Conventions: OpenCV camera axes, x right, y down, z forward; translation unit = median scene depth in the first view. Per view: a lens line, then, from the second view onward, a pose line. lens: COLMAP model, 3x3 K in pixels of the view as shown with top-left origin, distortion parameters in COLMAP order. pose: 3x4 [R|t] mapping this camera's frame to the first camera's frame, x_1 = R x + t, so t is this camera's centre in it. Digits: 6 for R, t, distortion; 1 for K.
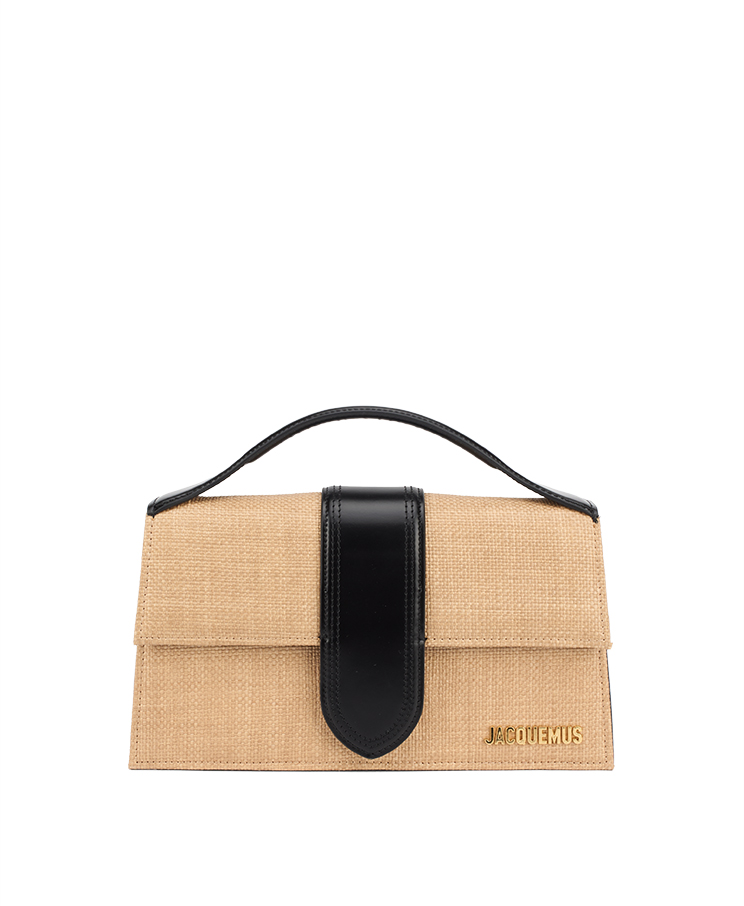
lens RADIAL K [[1367.6, 0, 372.0], [0, 1367.6, 453.0], [0, 0, 1]] dist [-0.126808, 0.017215]
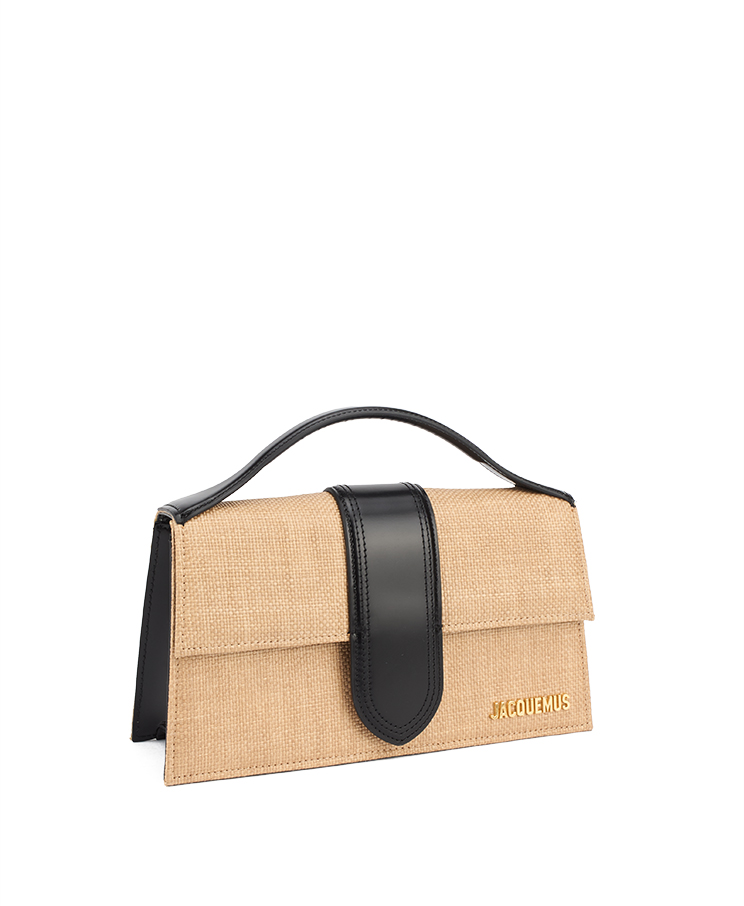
lens RADIAL K [[1367.6, 0, 372.0], [0, 1367.6, 453.0], [0, 0, 1]] dist [-0.126808, 0.017215]
pose [[0.923837, -0.038132, 0.380883, -0.403853], [0.039297, 0.999216, 0.004720, -0.004134], [-0.380765, 0.010607, 0.924611, 0.042611]]
